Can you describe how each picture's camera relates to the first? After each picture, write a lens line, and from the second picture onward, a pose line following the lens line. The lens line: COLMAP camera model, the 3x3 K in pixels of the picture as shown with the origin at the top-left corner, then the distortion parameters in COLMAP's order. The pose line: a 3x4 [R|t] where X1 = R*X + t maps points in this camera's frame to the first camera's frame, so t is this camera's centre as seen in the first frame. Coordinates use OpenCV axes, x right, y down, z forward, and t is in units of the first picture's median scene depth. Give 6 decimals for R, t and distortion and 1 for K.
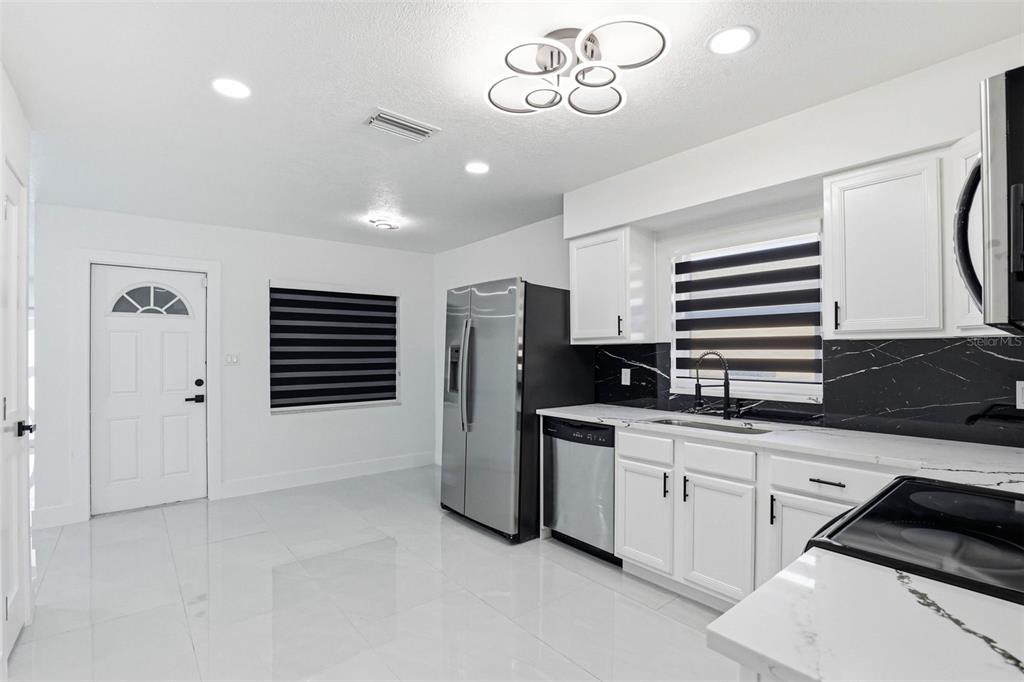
lens RADIAL K [[475.3, 0, 537.6], [0, 475.3, 350.5], [0, 0, 1]] dist [-0.017541, 0.002550]
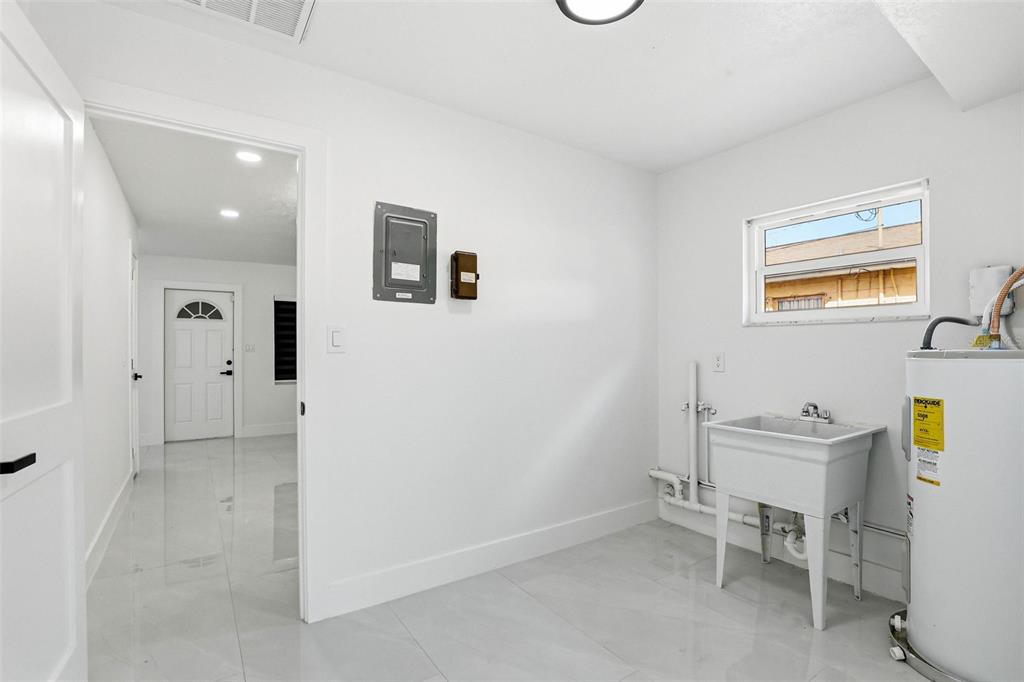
lens RADIAL K [[475.3, 0, 533.2], [0, 475.3, 347.0], [0, 0, 1]] dist [-0.017541, 0.002550]
pose [[0.996113, -0.001458, -0.088075, 0.440991], [0.001264, 0.999997, -0.002252, 0.022237], [0.088078, 0.002132, 0.996111, -0.488070]]
